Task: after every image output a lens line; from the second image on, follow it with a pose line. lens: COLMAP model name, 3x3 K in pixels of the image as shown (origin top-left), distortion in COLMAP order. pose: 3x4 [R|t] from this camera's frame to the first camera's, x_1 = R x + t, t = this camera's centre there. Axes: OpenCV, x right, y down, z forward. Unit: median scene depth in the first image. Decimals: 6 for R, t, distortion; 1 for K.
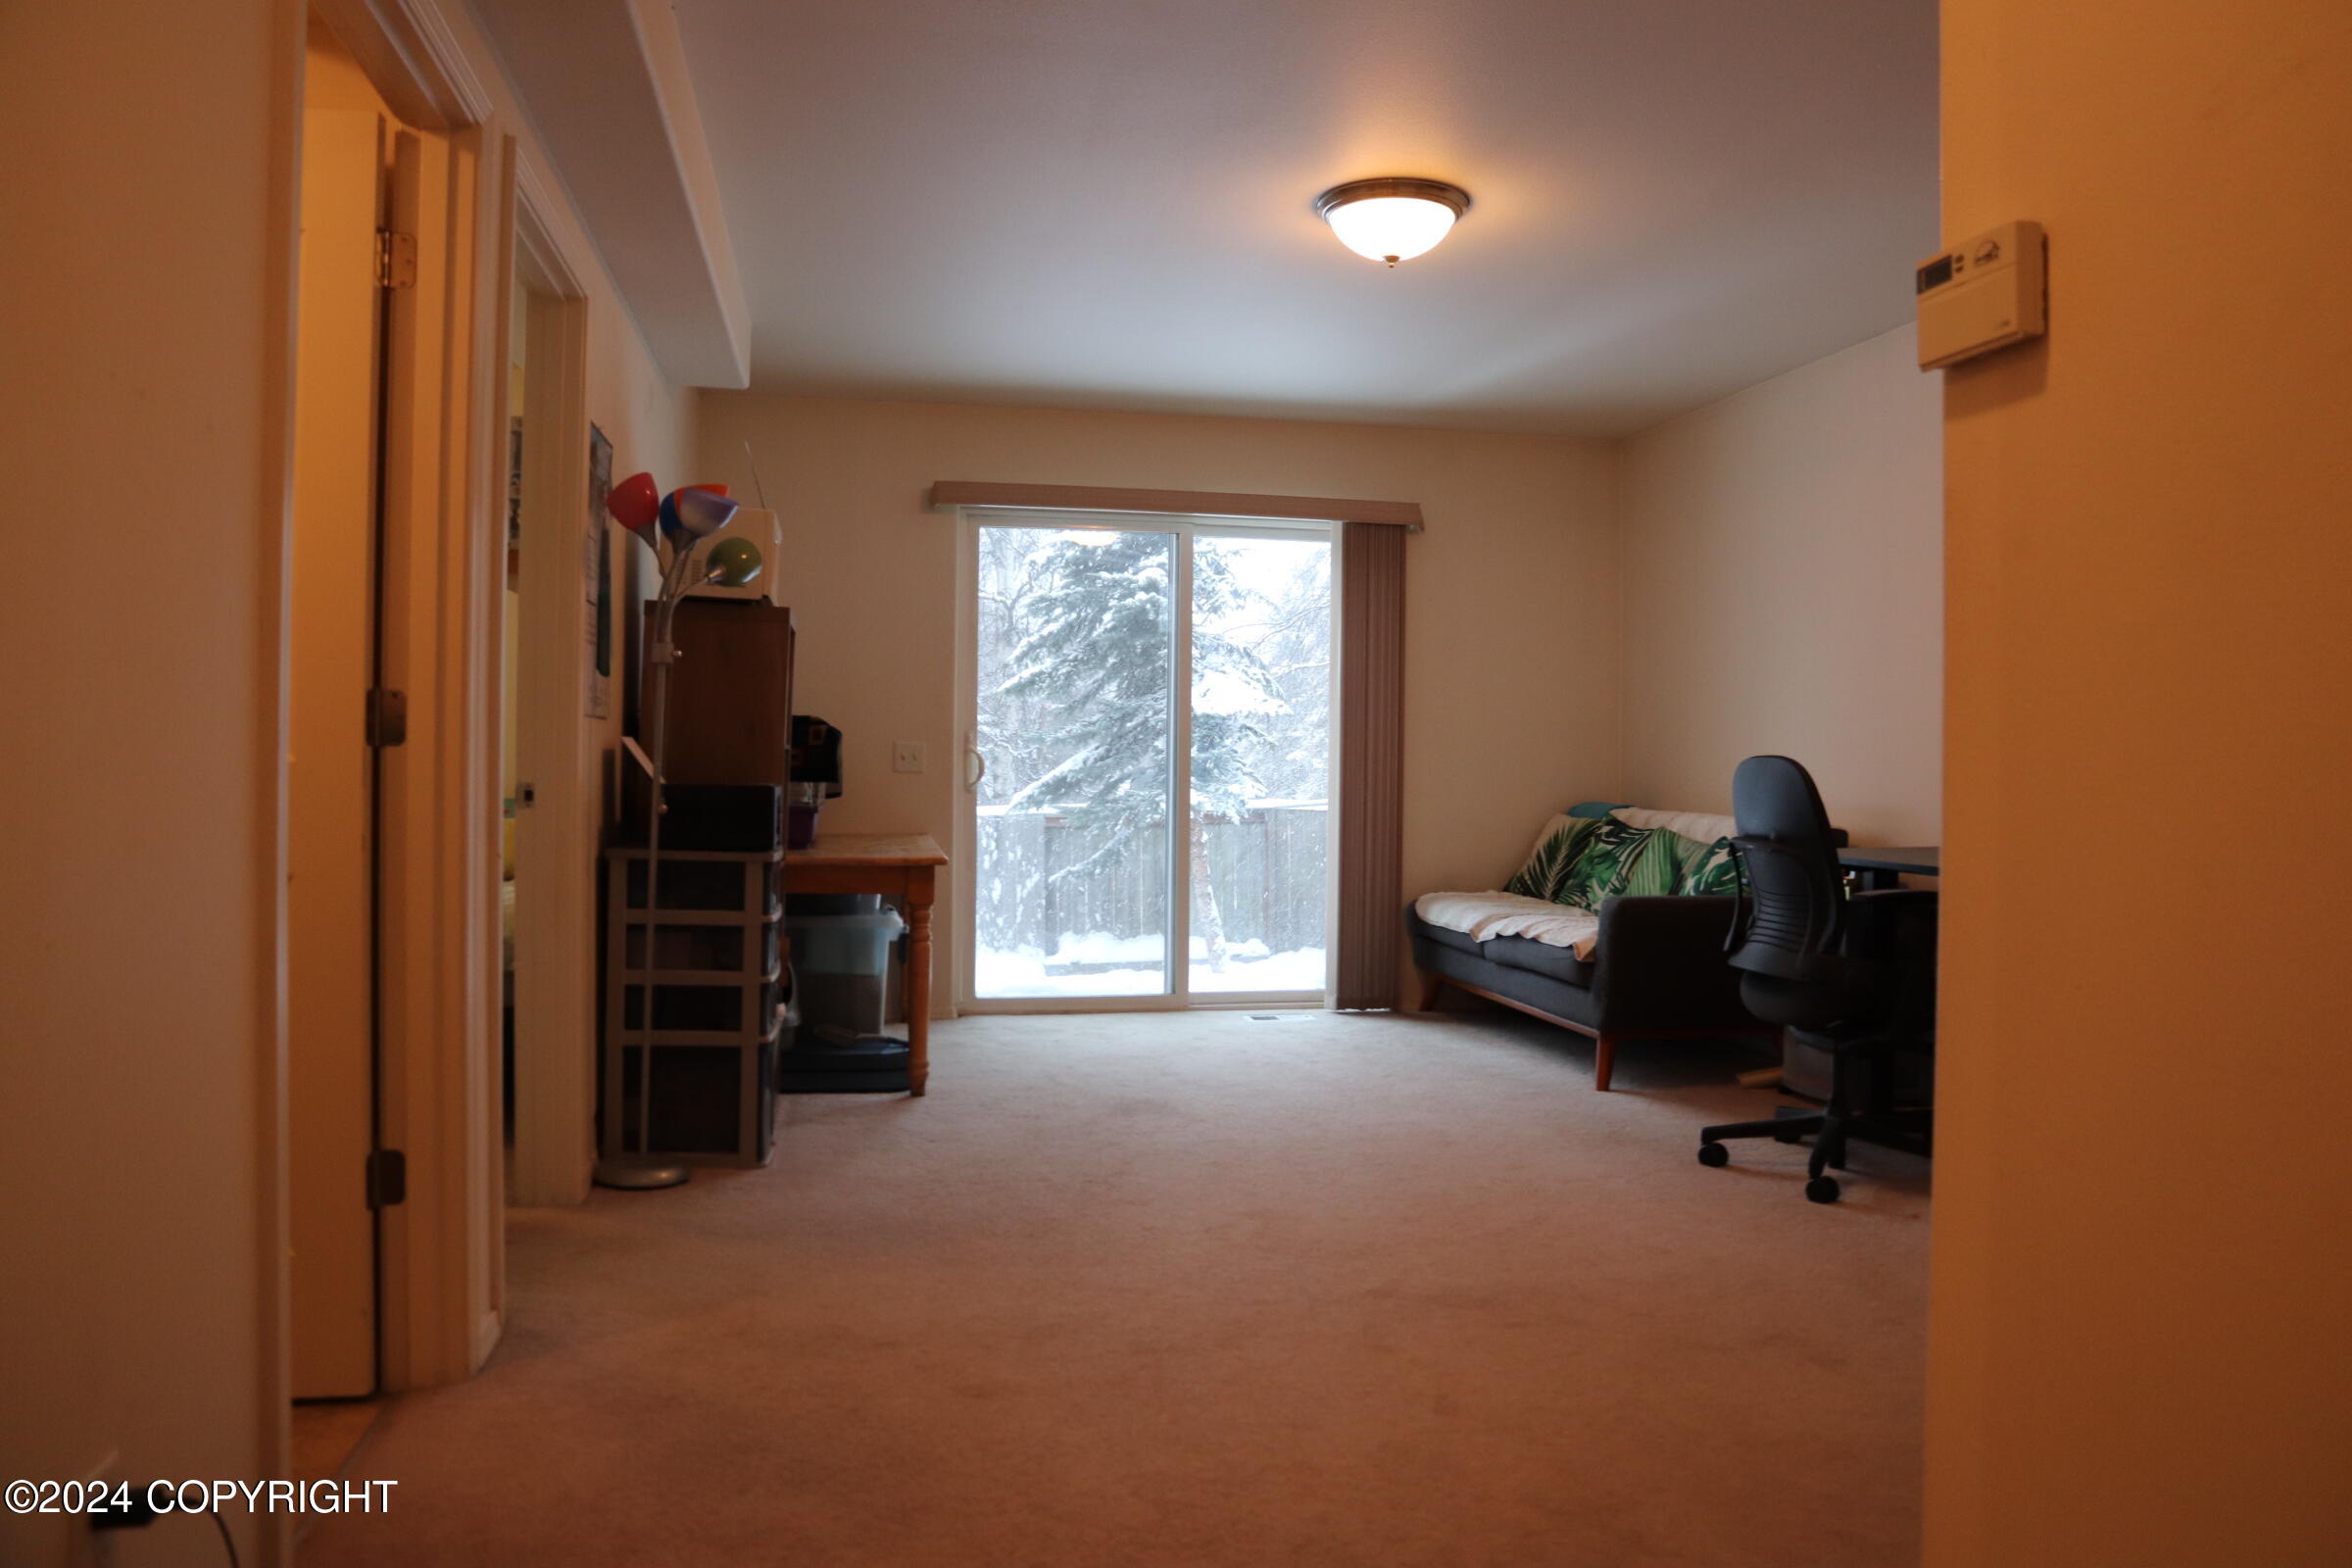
lens RADIAL K [[1624.4, 0, 1177.5], [0, 1624.4, 773.0], [0, 0, 1]] dist [-0.119008, 0.083590]
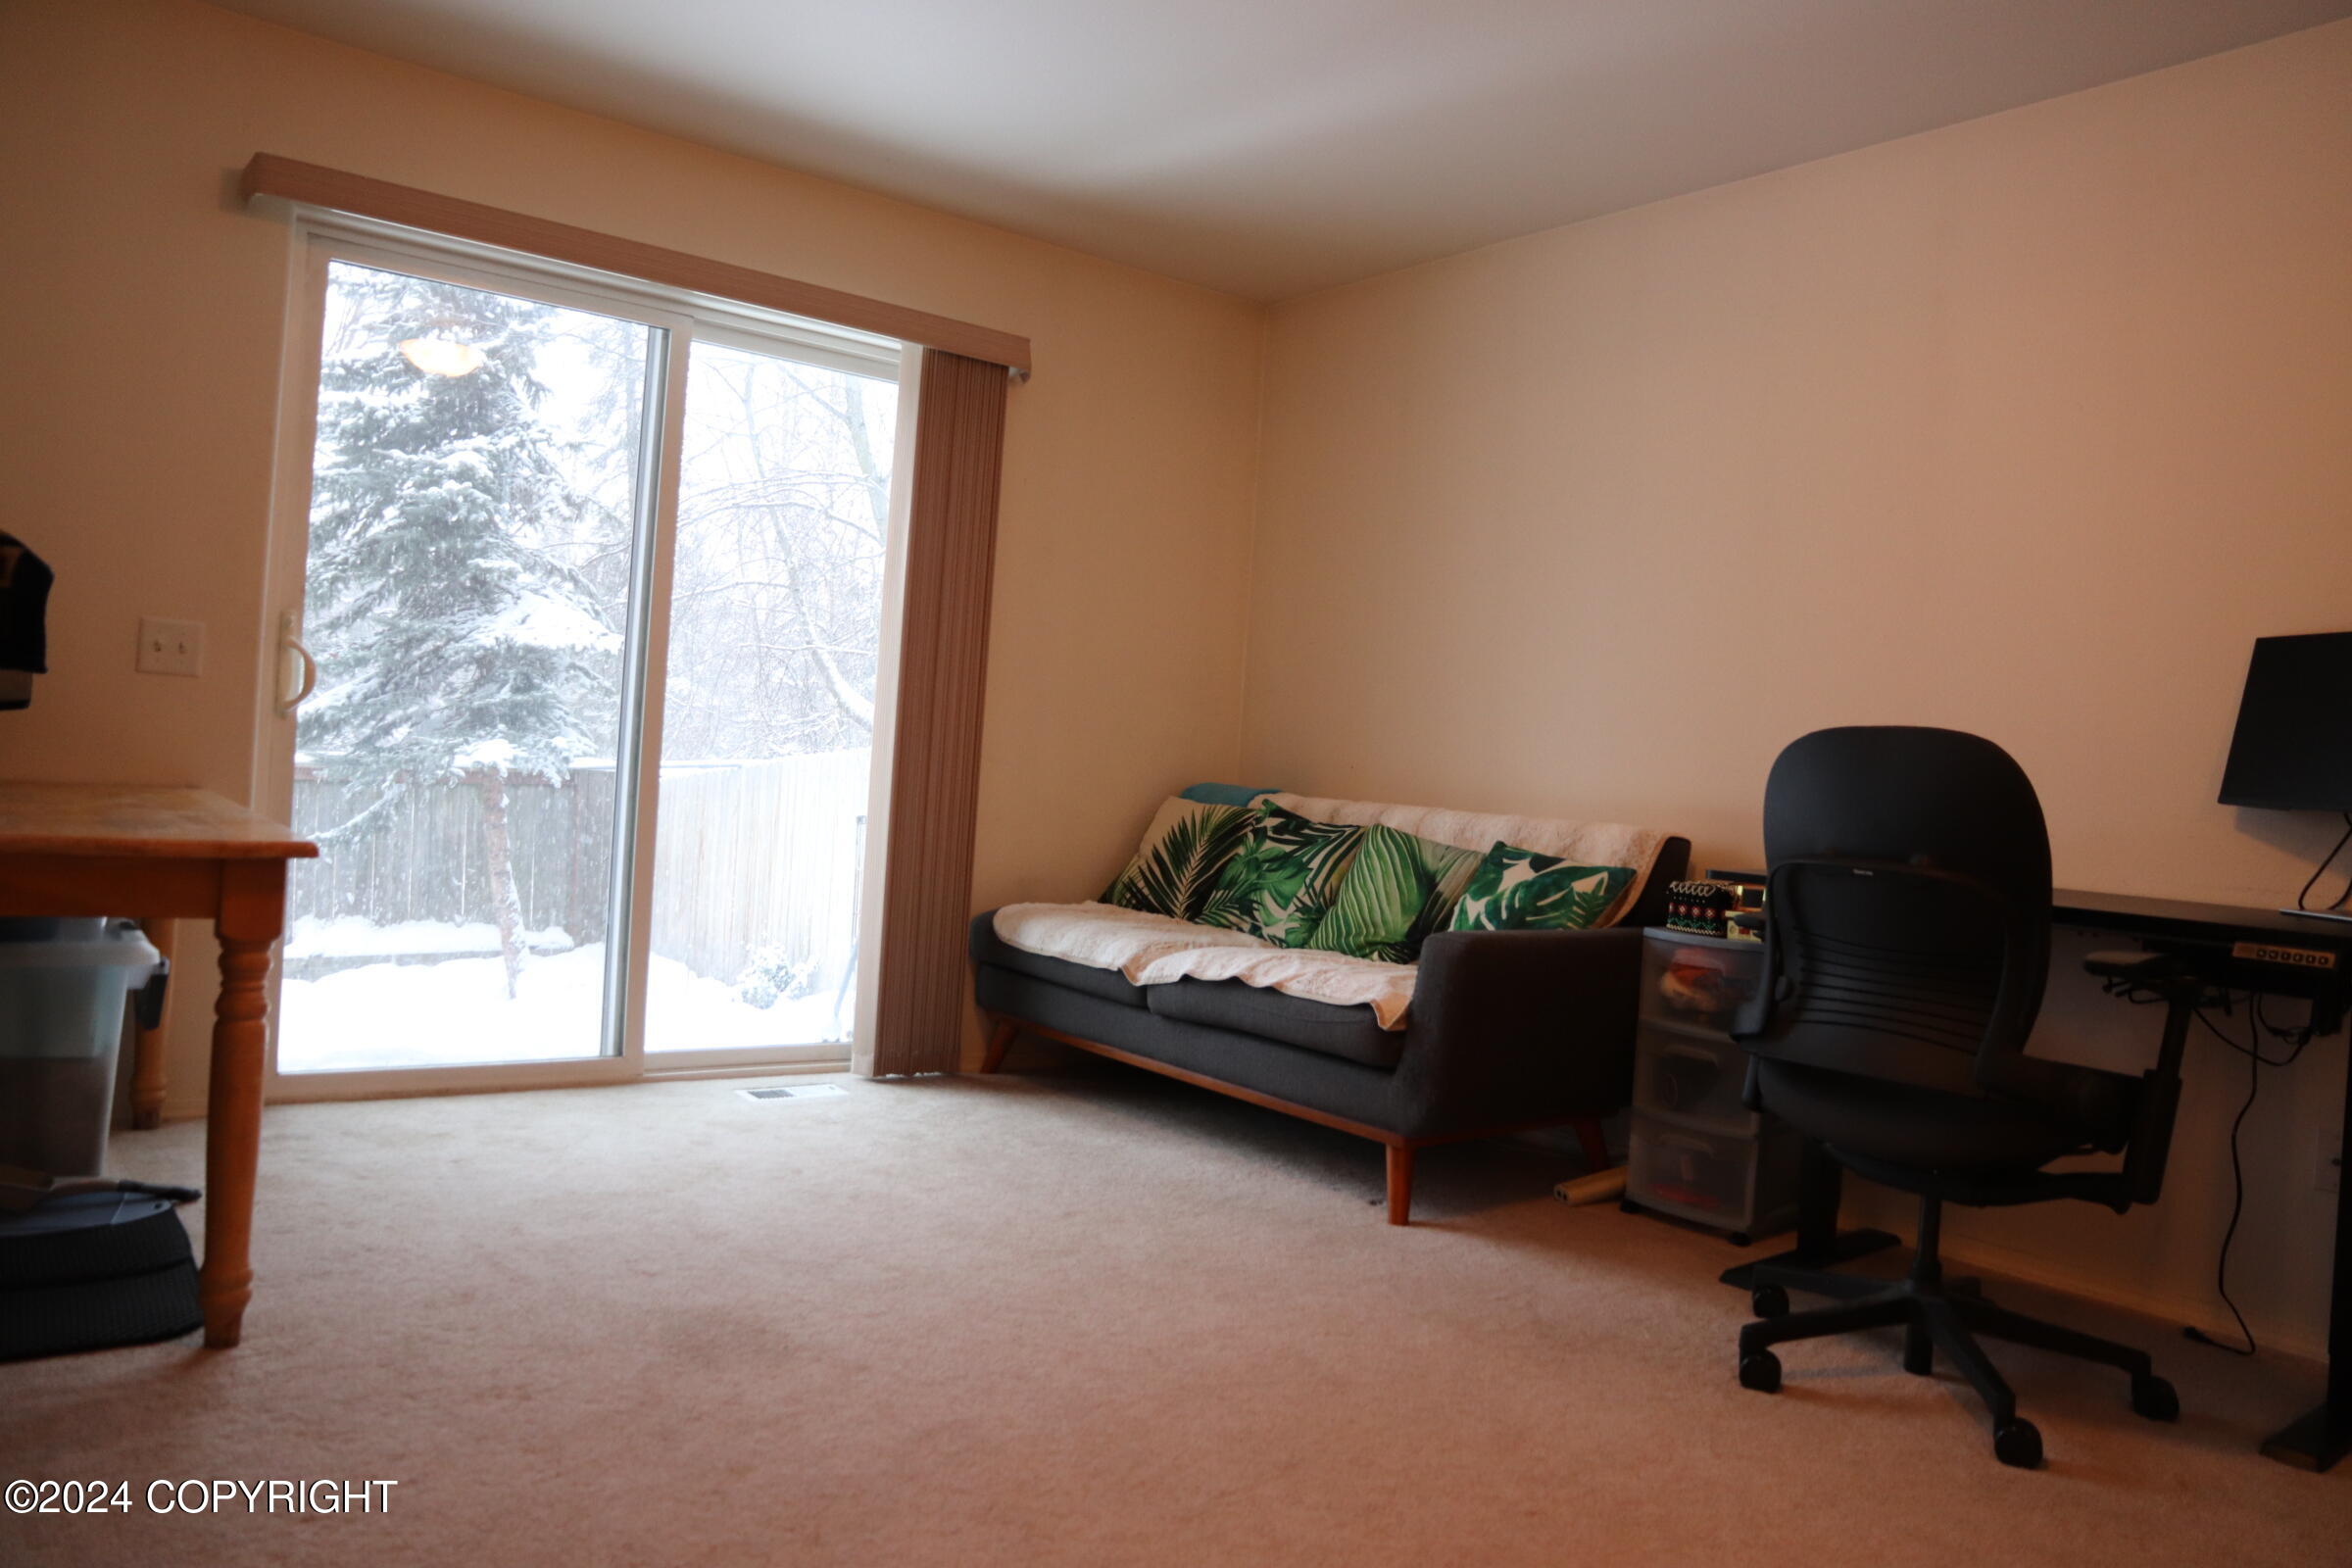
lens RADIAL K [[1624.4, 0, 1177.4], [0, 1624.4, 776.2], [0, 0, 1]] dist [-0.119008, 0.083590]
pose [[0.892843, 0.047032, 0.447906, -0.092898], [-0.054969, 0.998477, 0.004729, 0.012632], [-0.447001, -0.028843, 0.894068, 0.352900]]
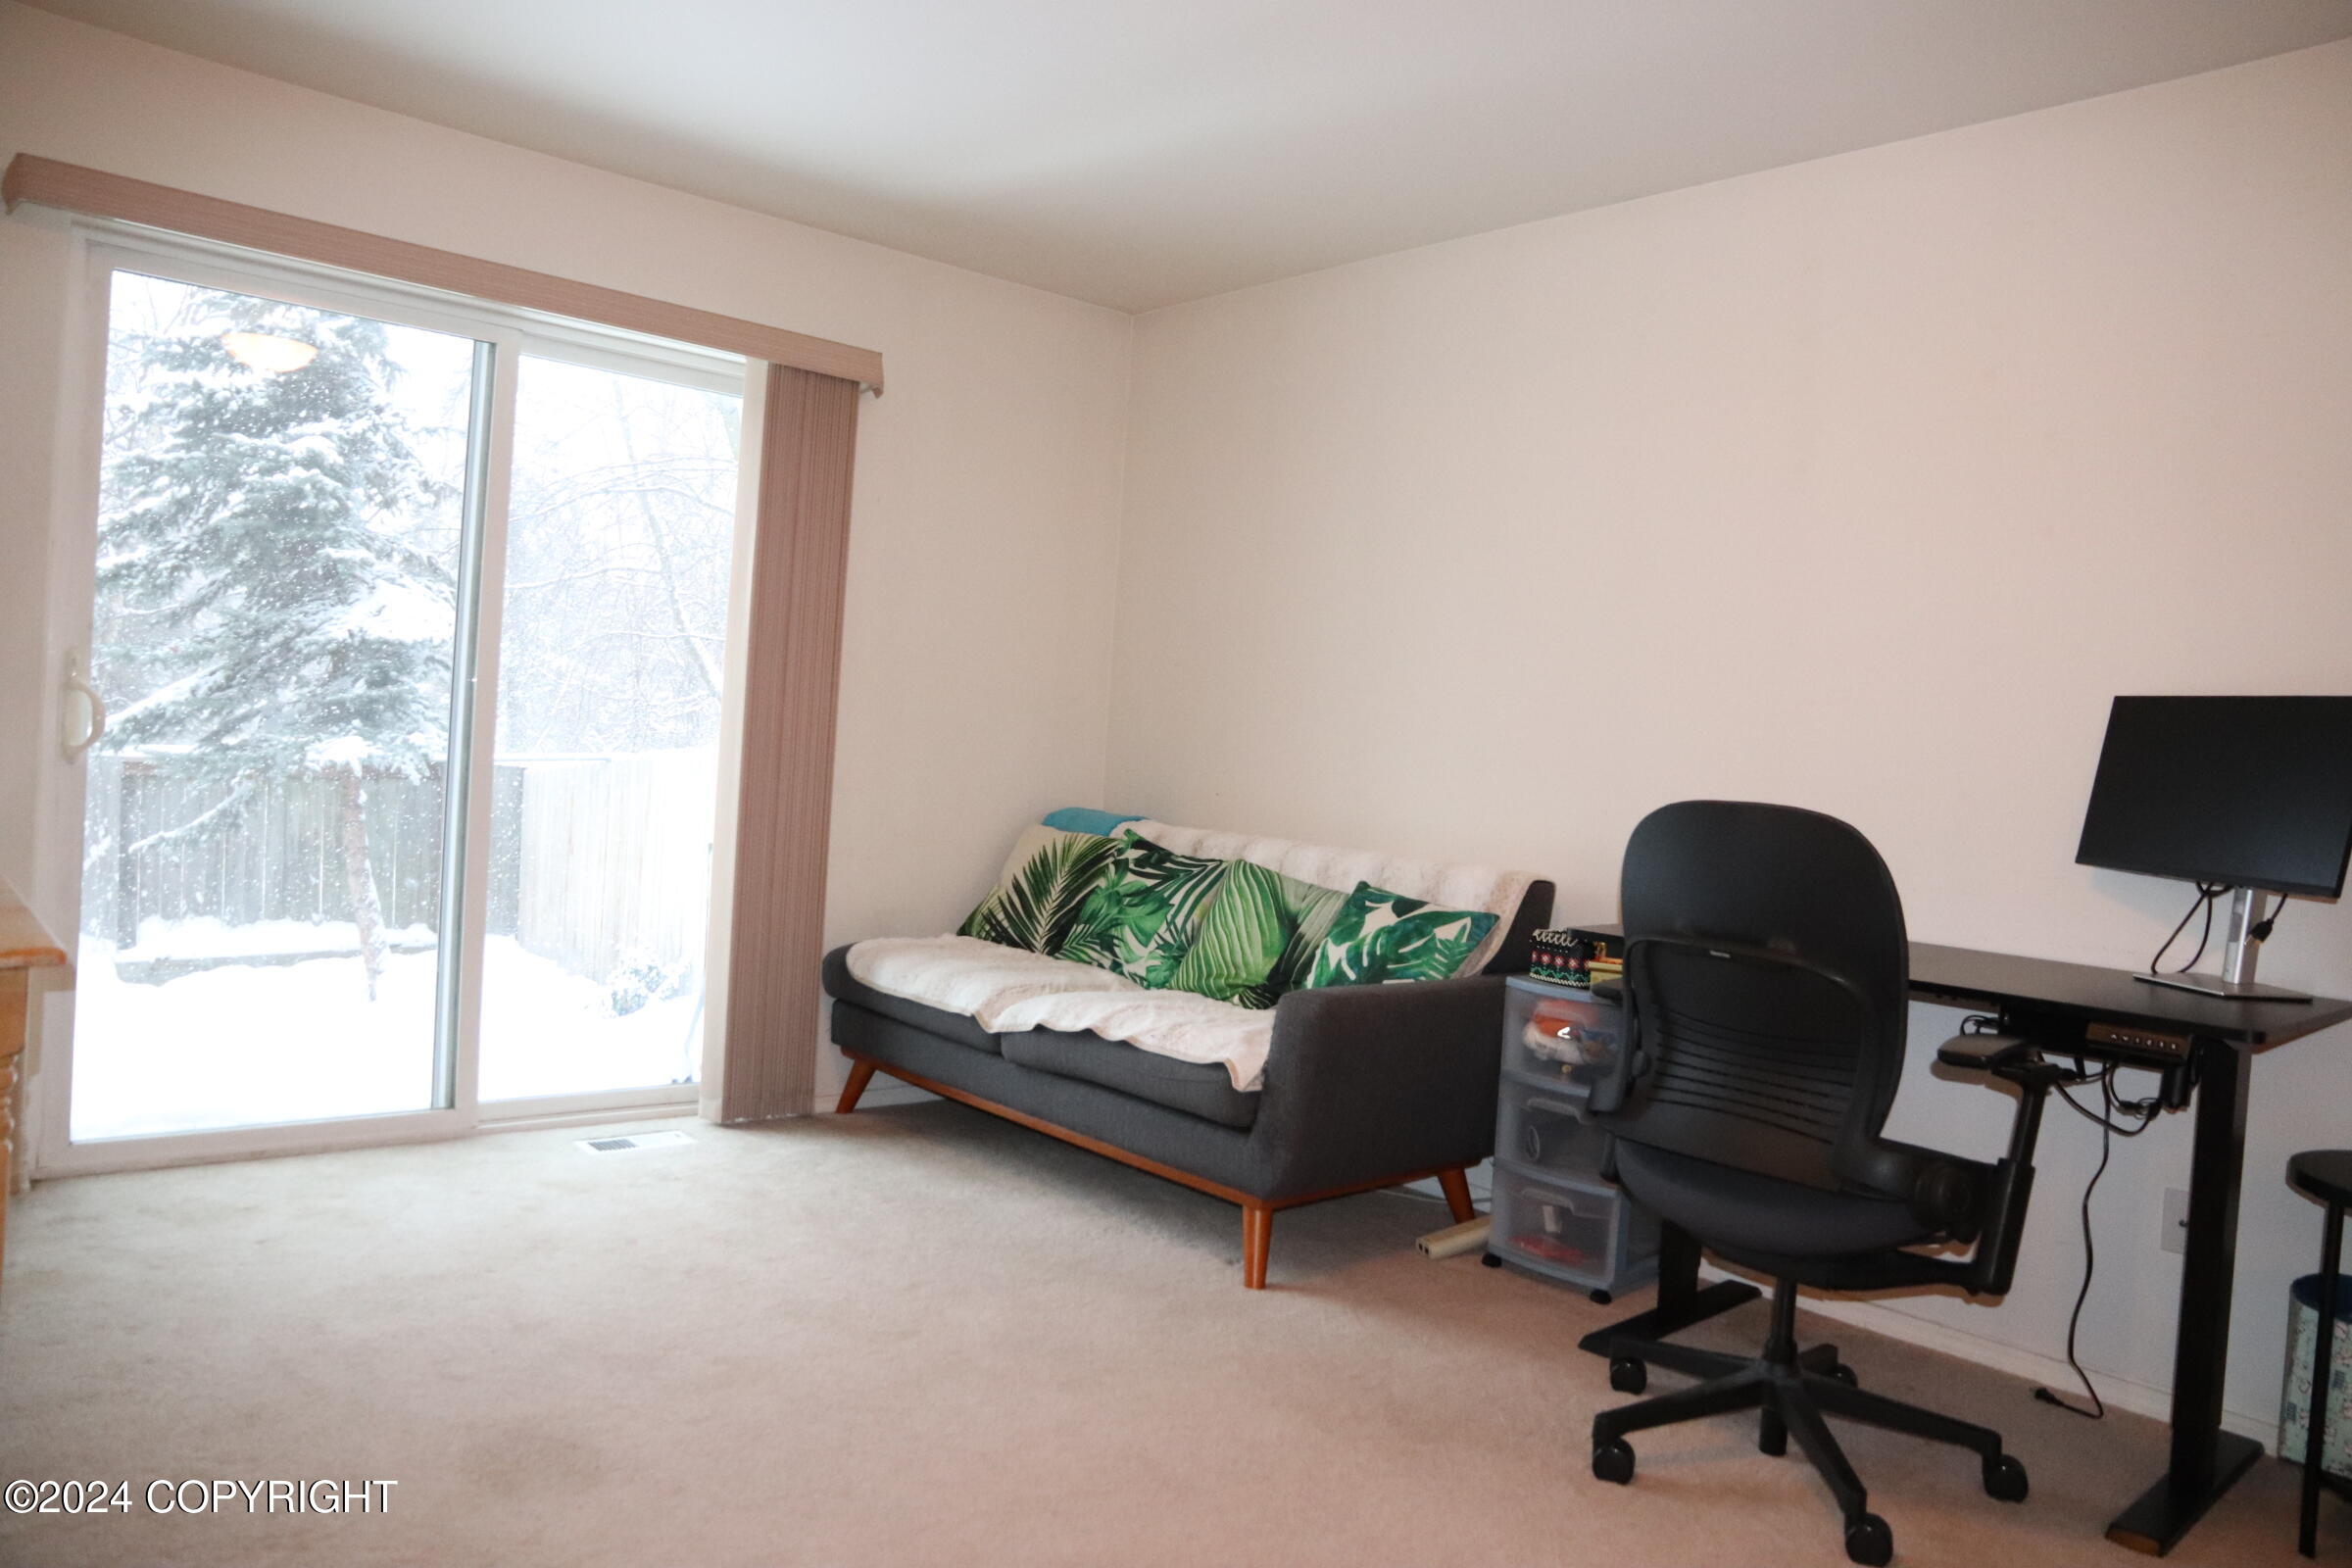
lens RADIAL K [[1624.4, 0, 1176.9], [0, 1624.4, 778.2], [0, 0, 1]] dist [-0.119008, 0.083590]
pose [[0.861360, 0.035563, 0.506749, -0.073309], [-0.053268, 0.998370, 0.020479, -0.012885], [-0.505195, -0.044633, 0.861850, 0.364468]]
